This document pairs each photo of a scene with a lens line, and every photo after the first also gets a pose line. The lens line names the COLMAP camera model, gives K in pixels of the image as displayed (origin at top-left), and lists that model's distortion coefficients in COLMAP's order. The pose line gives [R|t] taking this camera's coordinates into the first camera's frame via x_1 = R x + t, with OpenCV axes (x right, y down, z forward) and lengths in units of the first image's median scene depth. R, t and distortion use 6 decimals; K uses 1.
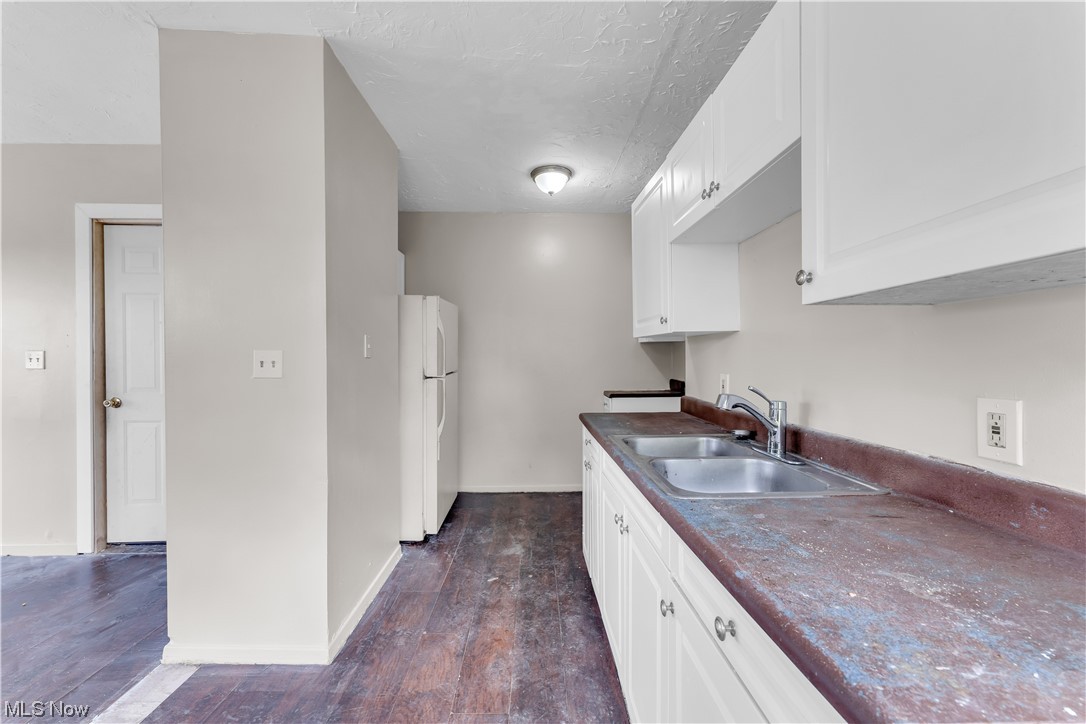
lens RADIAL K [[436.7, 0, 543.0], [0, 436.7, 362.0], [0, 0, 1]] dist [0.001129, -0.000049]
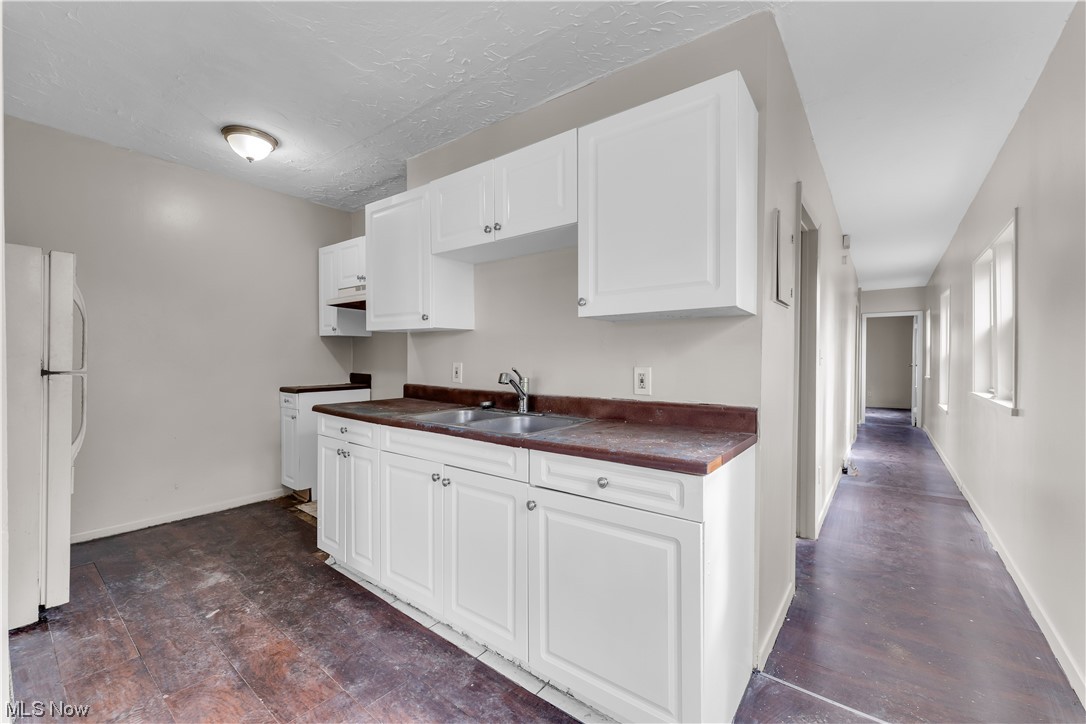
lens RADIAL K [[436.7, 0, 543.0], [0, 436.7, 362.0], [0, 0, 1]] dist [0.001129, -0.000049]
pose [[0.632926, 0.000528, 0.774212, -0.434498], [-0.000966, 1.000000, 0.000109, 0.026017], [-0.774212, -0.000817, 0.632926, -0.006863]]
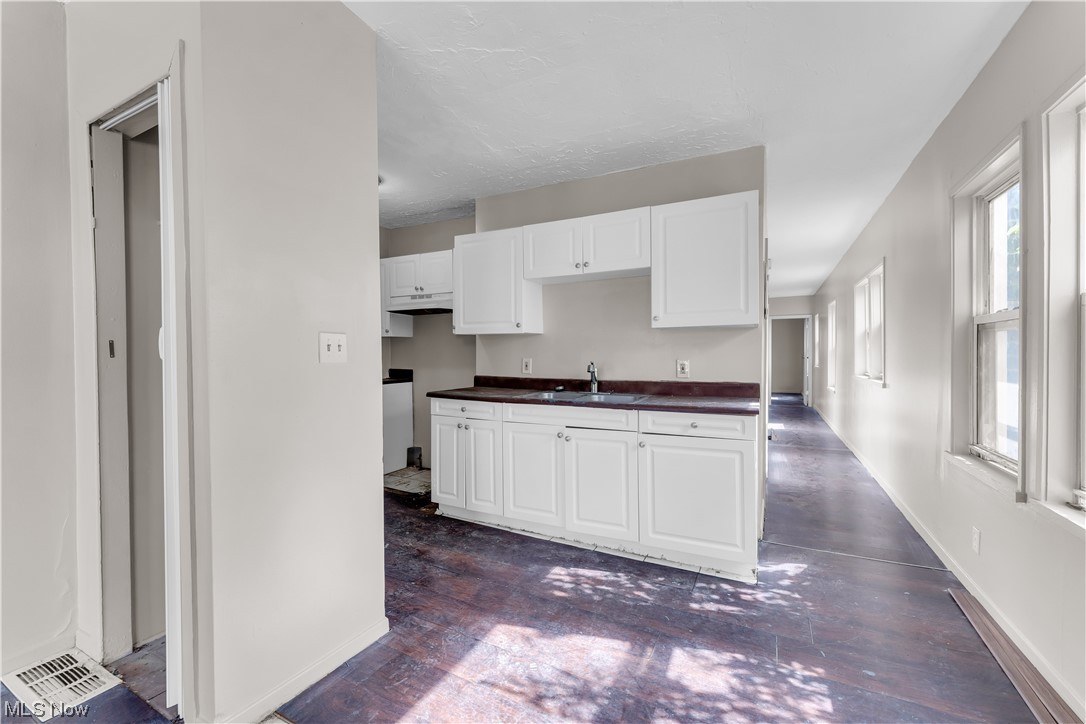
lens RADIAL K [[436.8, 0, 540.4], [0, 436.8, 359.5], [0, 0, 1]] dist [0.000309, -0.000053]
pose [[0.484456, -0.008661, 0.874773, -1.080602], [0.009153, 0.999946, 0.004832, 0.025114], [-0.874767, 0.005666, 0.484510, 0.137952]]
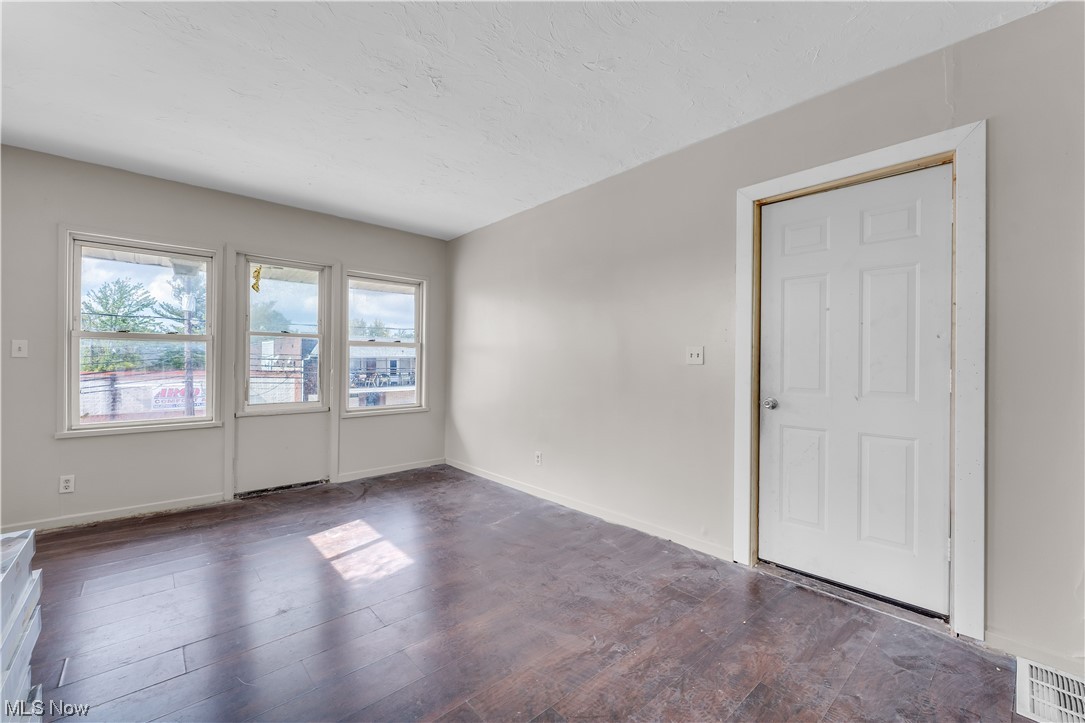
lens RADIAL K [[442.5, 0, 542.5], [0, 442.5, 361.5], [0, 0, 1]] dist [-0.001617, -0.000152]
pose [[0.654251, 0.005176, -0.756260, -0.829649], [-0.013927, 0.999889, -0.005205, 0.026540], [0.756149, 0.013938, 0.654251, 0.082766]]
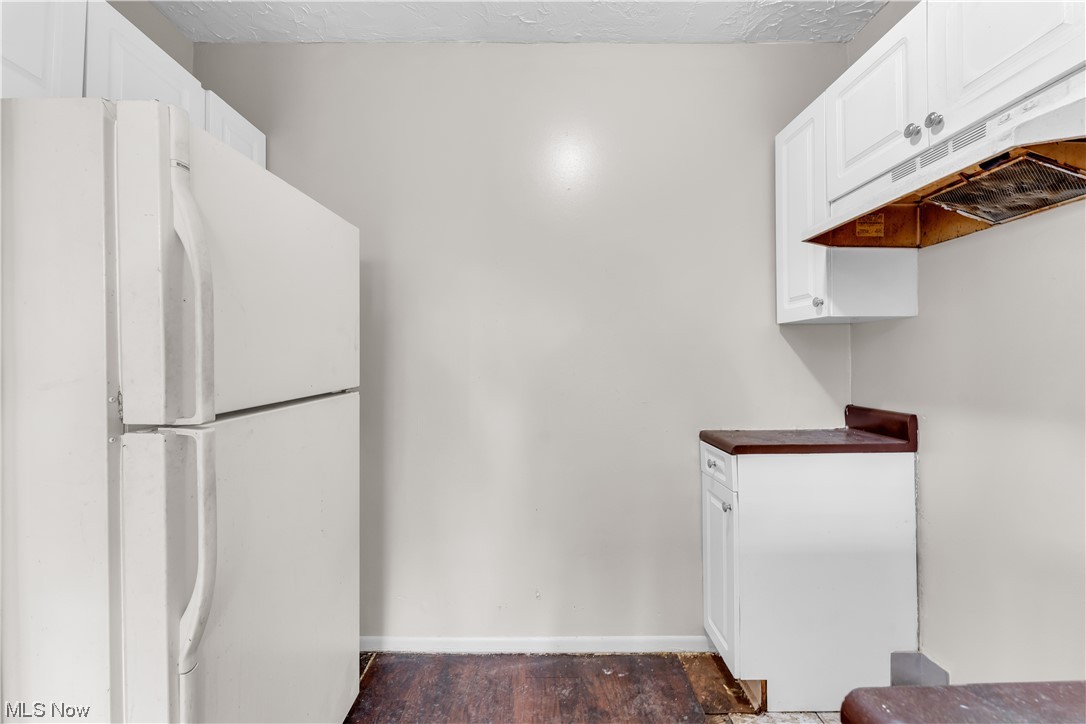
lens RADIAL K [[440.0, 0, 543.5], [0, 440.0, 364.8], [0, 0, 1]] dist [0.000695, 0.000000]
pose [[0.999748, -0.000928, -0.022419, -0.026334], [0.000768, 0.999974, -0.007144, 0.001583], [0.022426, 0.007125, 0.999723, 1.064192]]
